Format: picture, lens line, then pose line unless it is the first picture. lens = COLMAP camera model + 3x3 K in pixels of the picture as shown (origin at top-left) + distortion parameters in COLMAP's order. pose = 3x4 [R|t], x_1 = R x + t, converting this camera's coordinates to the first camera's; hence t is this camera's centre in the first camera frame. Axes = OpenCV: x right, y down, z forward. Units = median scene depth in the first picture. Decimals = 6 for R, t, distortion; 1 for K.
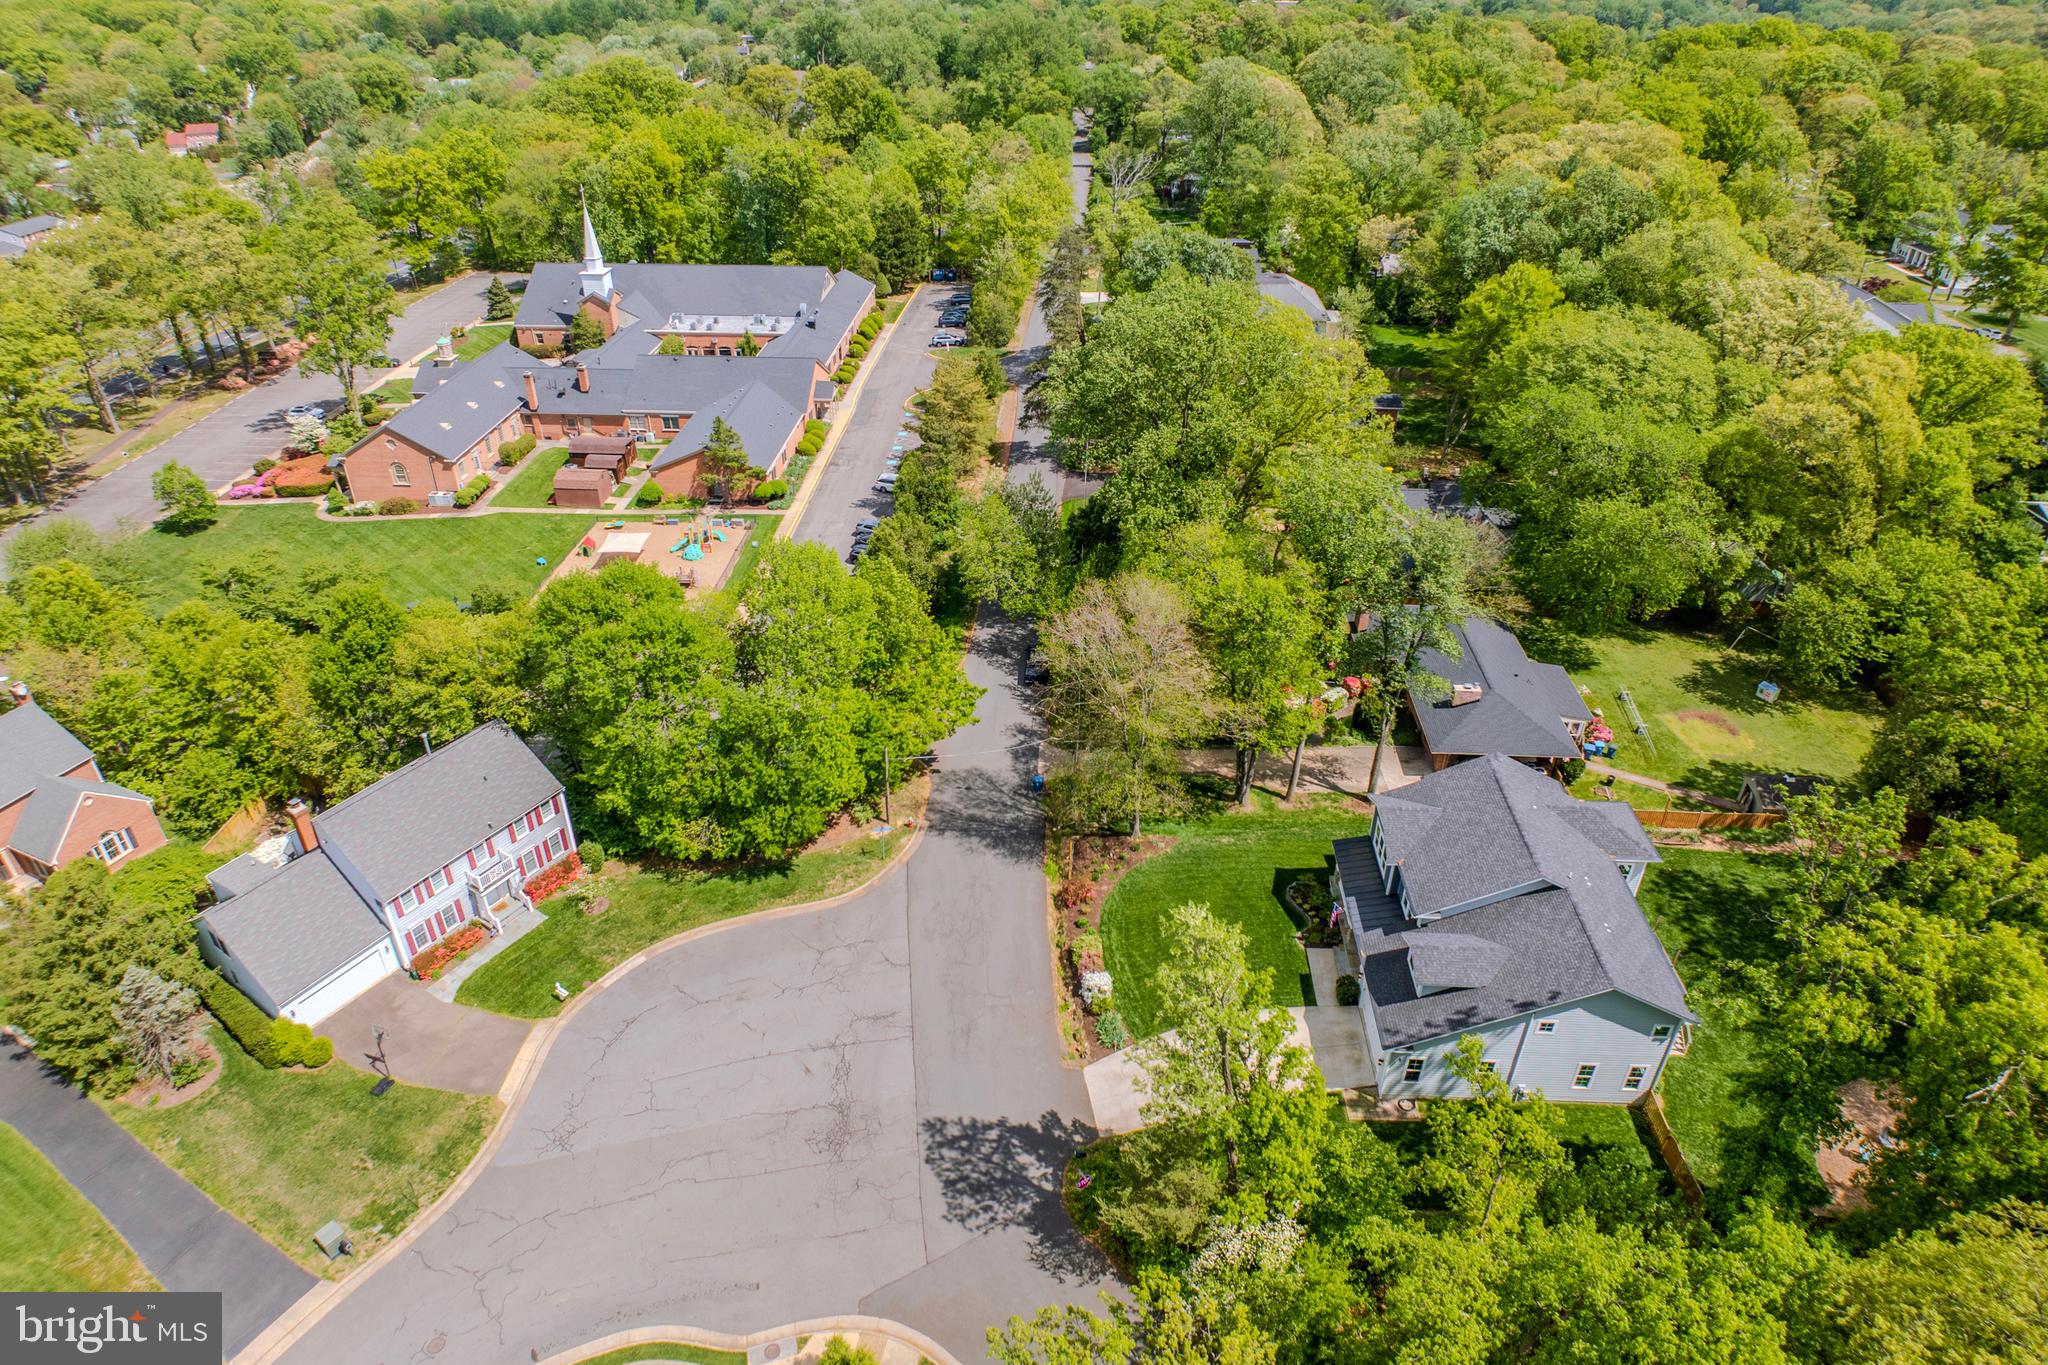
lens RADIAL K [[1143.9, 0, 987.8], [0, 1143.9, 678.1], [0, 0, 1]] dist [-0.048261, 0.001346]
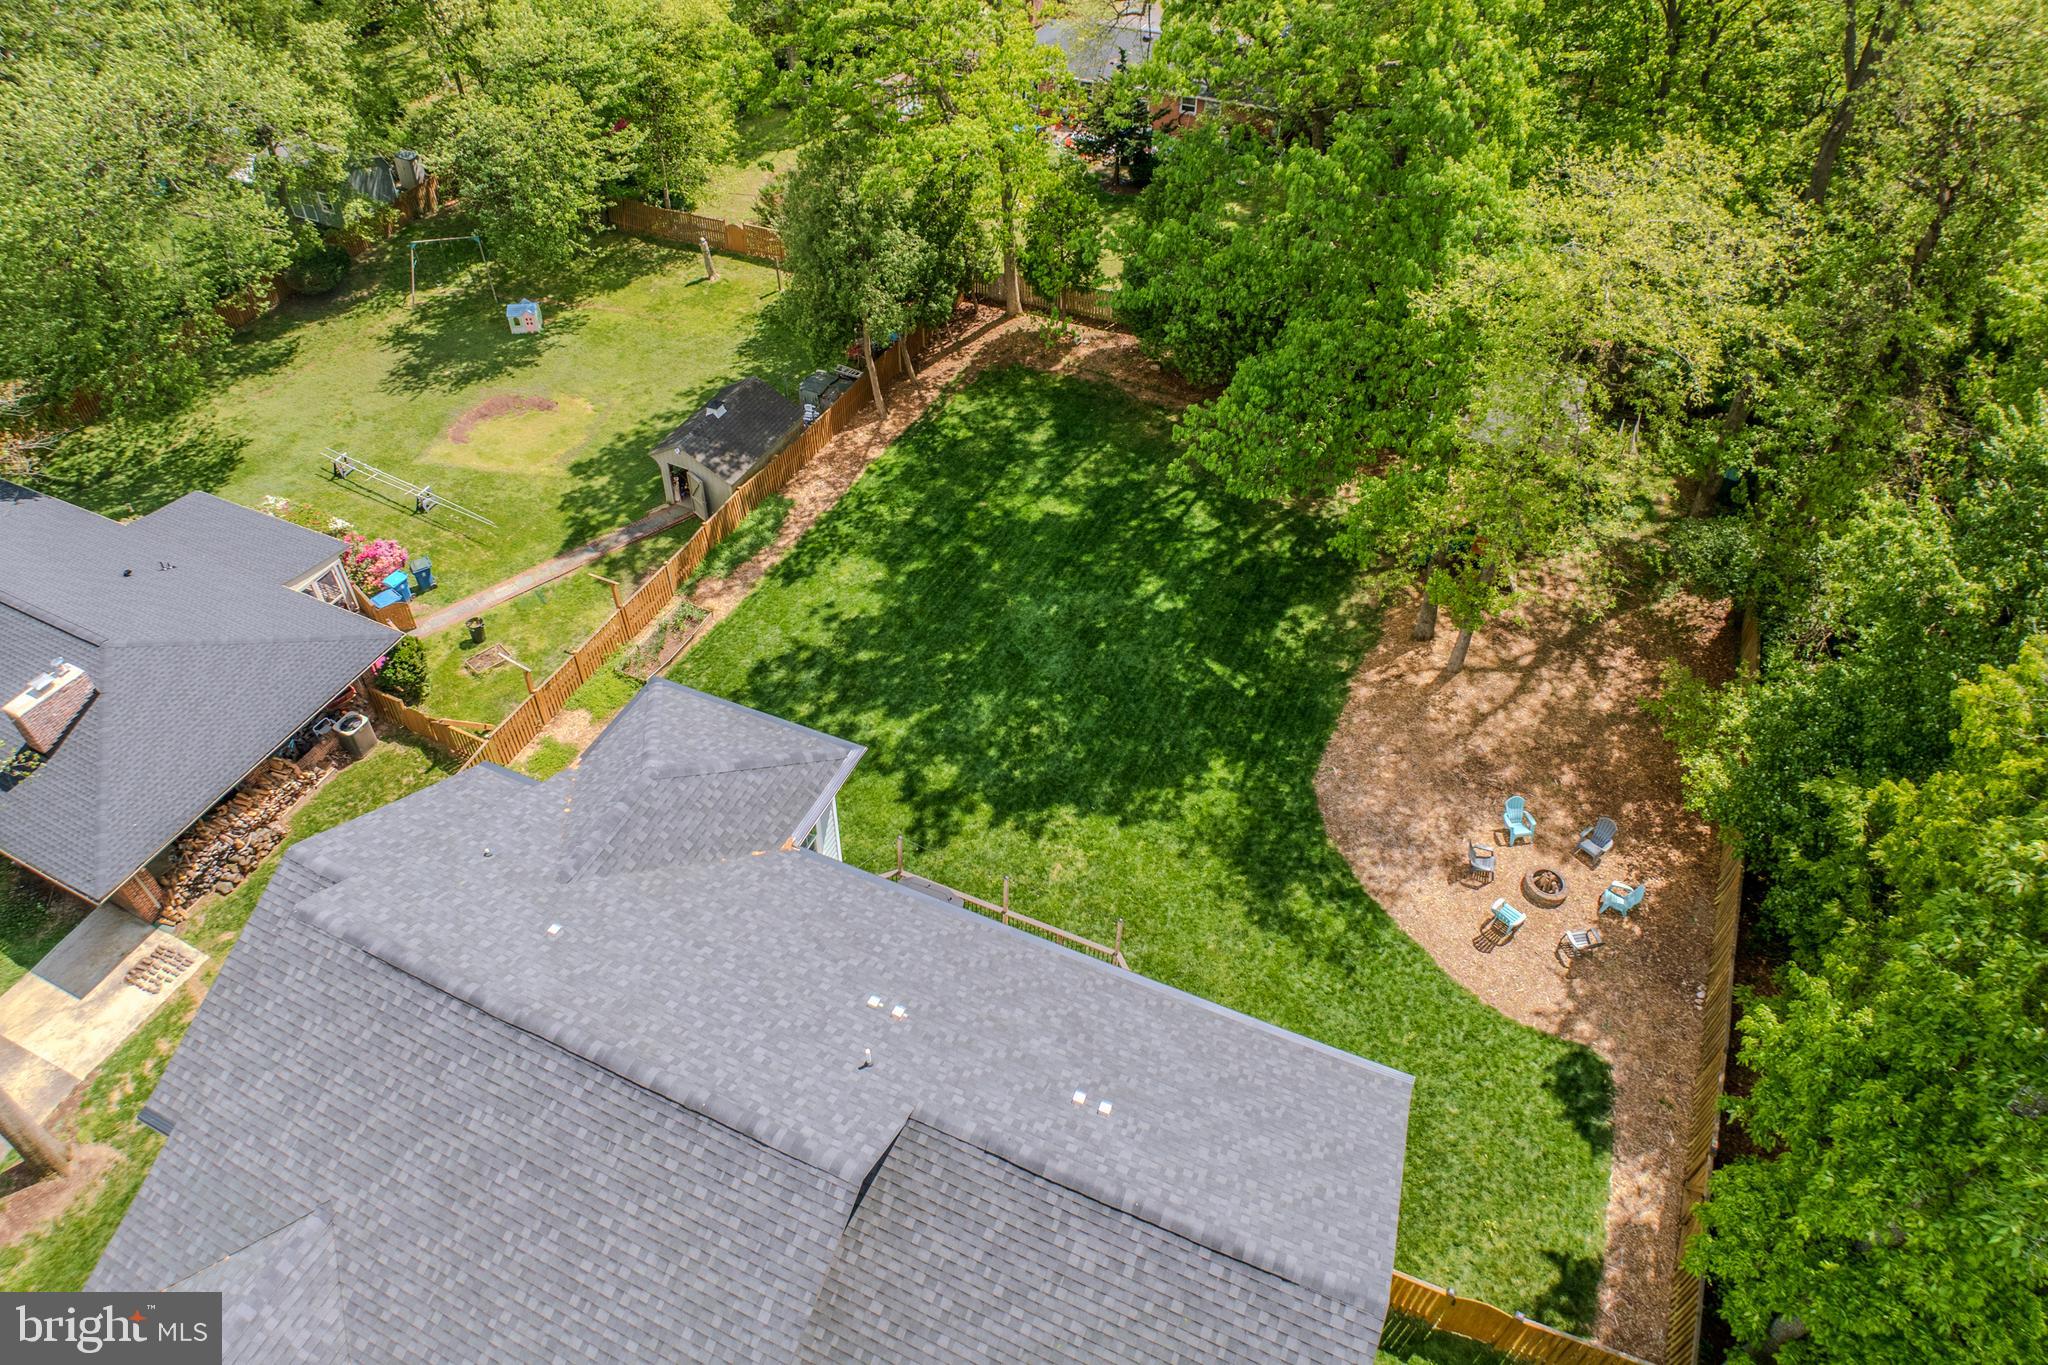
lens RADIAL K [[1204.2, 0, 994.7], [0, 1204.2, 652.6], [0, 0, 1]] dist [-0.050552, 0.013992]
pose [[0.330729, -0.642579, 0.691166, 0.255647], [0.515157, 0.736564, 0.438278, -0.003763], [-0.790716, 0.211108, 0.574632, 0.505808]]
